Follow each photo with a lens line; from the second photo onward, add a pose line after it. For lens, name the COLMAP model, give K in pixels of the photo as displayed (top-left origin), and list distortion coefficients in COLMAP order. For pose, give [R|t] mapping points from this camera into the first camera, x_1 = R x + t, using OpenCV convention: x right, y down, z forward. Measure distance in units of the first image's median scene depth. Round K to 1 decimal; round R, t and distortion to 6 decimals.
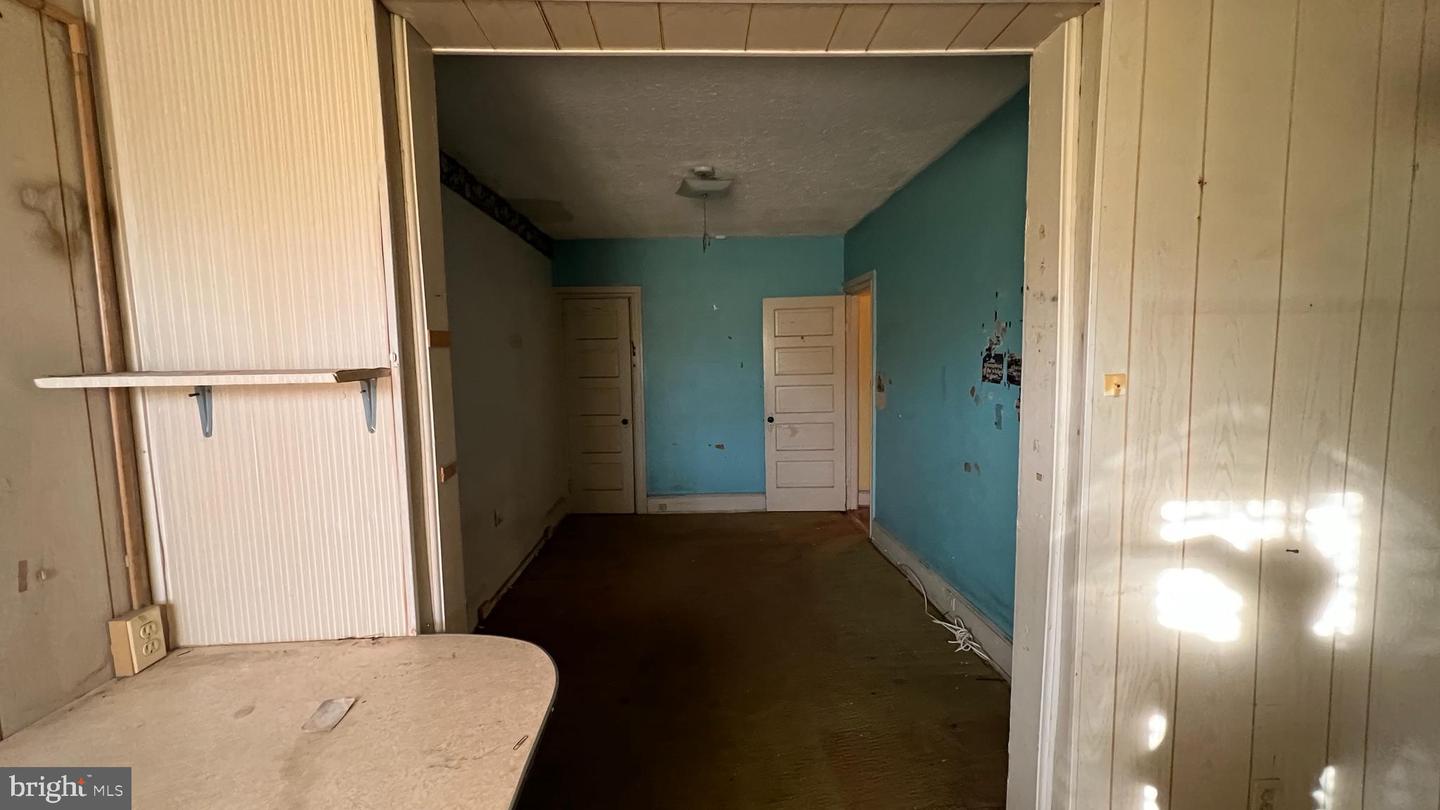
lens RADIAL K [[576.4, 0, 717.1], [0, 576.4, 411.7], [0, 0, 1]] dist [0.000627, 0.001014]
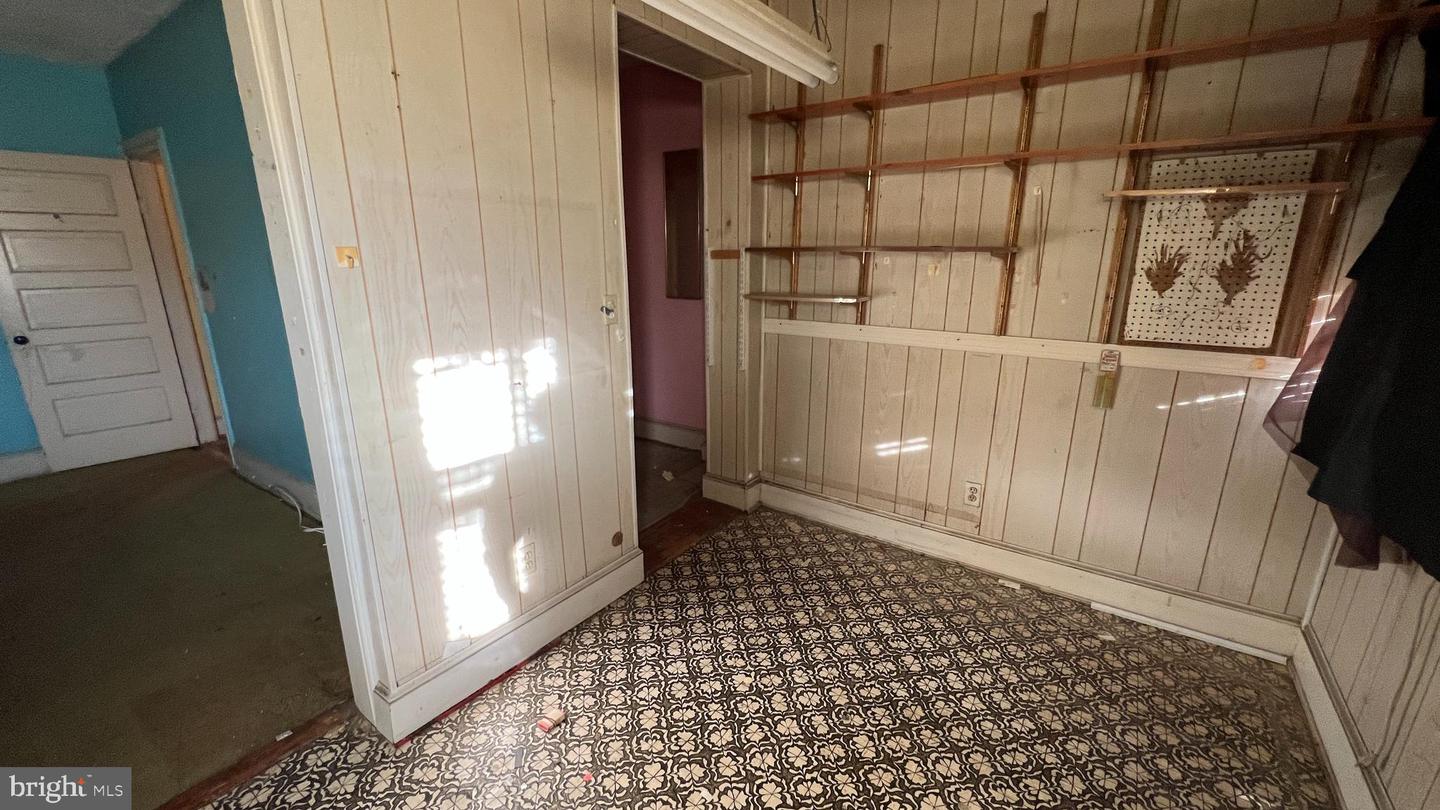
lens RADIAL K [[576.9, 0, 718.6], [0, 576.9, 409.3], [0, 0, 1]] dist [0.000531, 0.000635]
pose [[0.610568, -0.185603, 0.769908, 0.073530], [0.063369, 0.980483, 0.186113, 0.025085], [-0.789425, -0.064846, 0.610413, -0.076777]]
